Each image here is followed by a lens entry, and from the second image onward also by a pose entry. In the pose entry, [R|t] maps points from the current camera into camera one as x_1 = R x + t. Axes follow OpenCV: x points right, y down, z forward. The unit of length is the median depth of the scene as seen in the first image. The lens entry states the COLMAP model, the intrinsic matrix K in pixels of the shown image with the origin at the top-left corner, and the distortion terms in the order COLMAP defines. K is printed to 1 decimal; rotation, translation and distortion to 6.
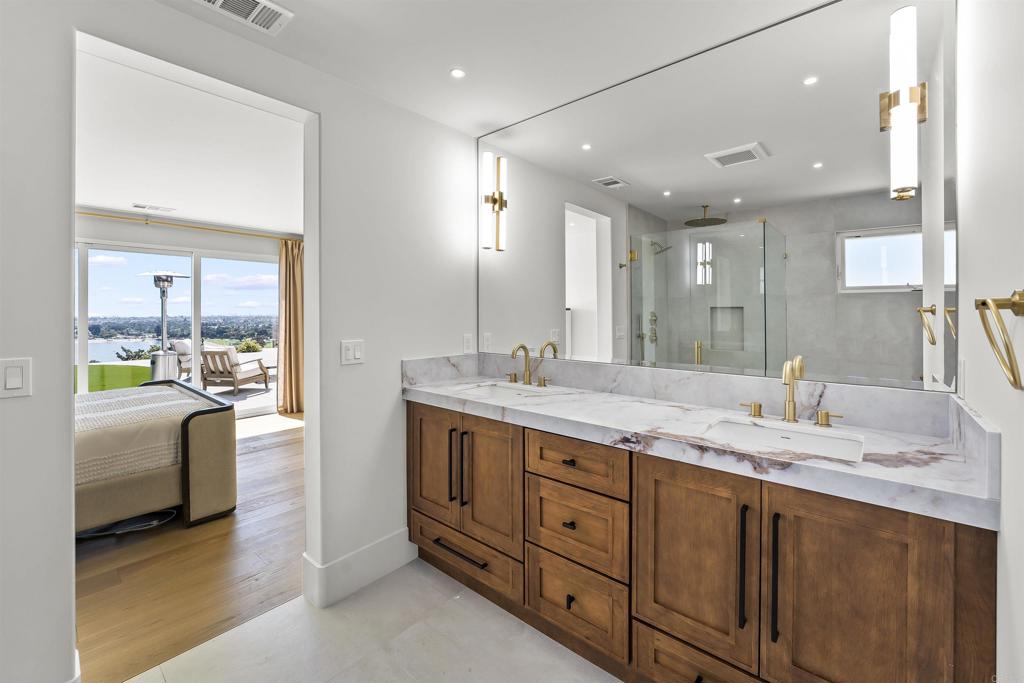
lens RADIAL K [[421.3, 0, 525.1], [0, 421.3, 319.5], [0, 0, 1]] dist [-0.001033, 0.000091]
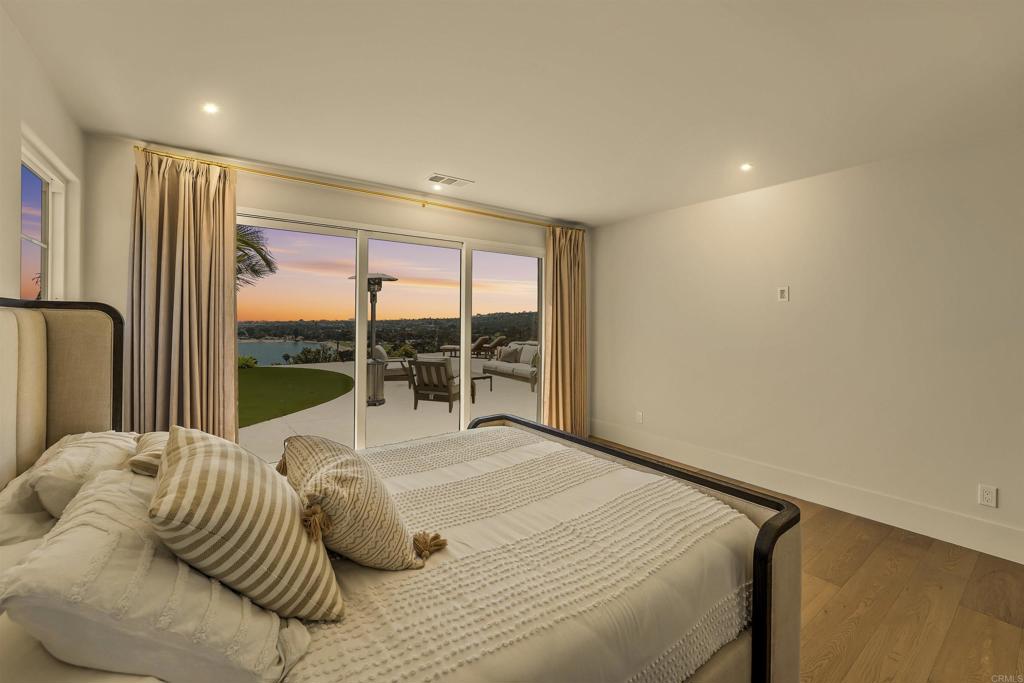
lens RADIAL K [[421.3, 0, 525.1], [0, 421.3, 319.5], [0, 0, 1]] dist [-0.001033, 0.000091]
pose [[0.977382, 0.001946, -0.211472, -0.351320], [-0.004579, 0.999918, -0.011966, -0.003941], [0.211431, 0.012664, 0.977311, 0.171658]]
